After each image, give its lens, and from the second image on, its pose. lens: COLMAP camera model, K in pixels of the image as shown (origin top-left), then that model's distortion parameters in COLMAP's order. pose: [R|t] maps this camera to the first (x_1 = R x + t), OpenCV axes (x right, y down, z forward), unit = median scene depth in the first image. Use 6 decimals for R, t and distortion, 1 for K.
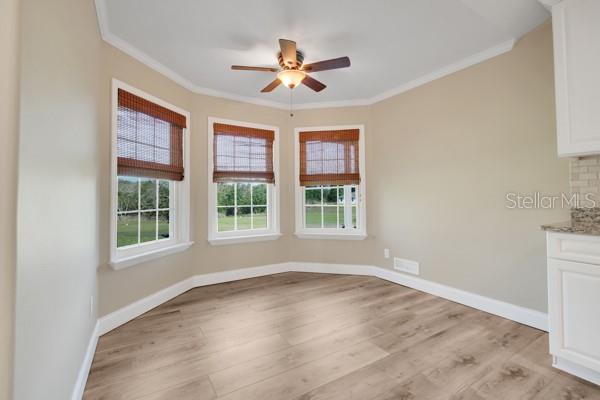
lens RADIAL K [[270.8, 0, 296.1], [0, 270.8, 189.4], [0, 0, 1]] dist [-0.001872, 0.000021]
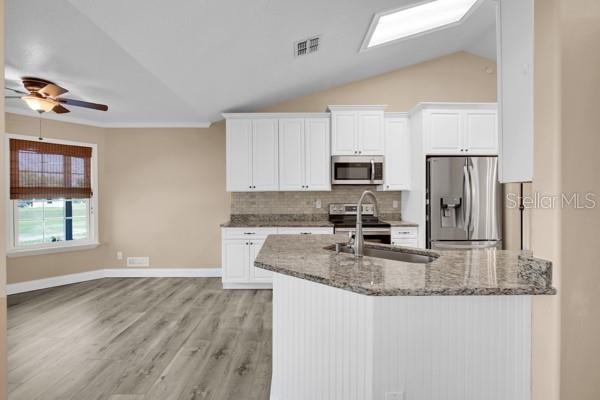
lens RADIAL K [[274.3, 0, 300.0], [0, 274.3, 200.0], [0, 0, 1]] dist [-0.000303, 0.000355]
pose [[0.509959, -0.006764, 0.860172, -0.421969], [-0.025695, 0.999403, 0.023092, -0.085248], [-0.859815, -0.033878, 0.509481, -0.426587]]
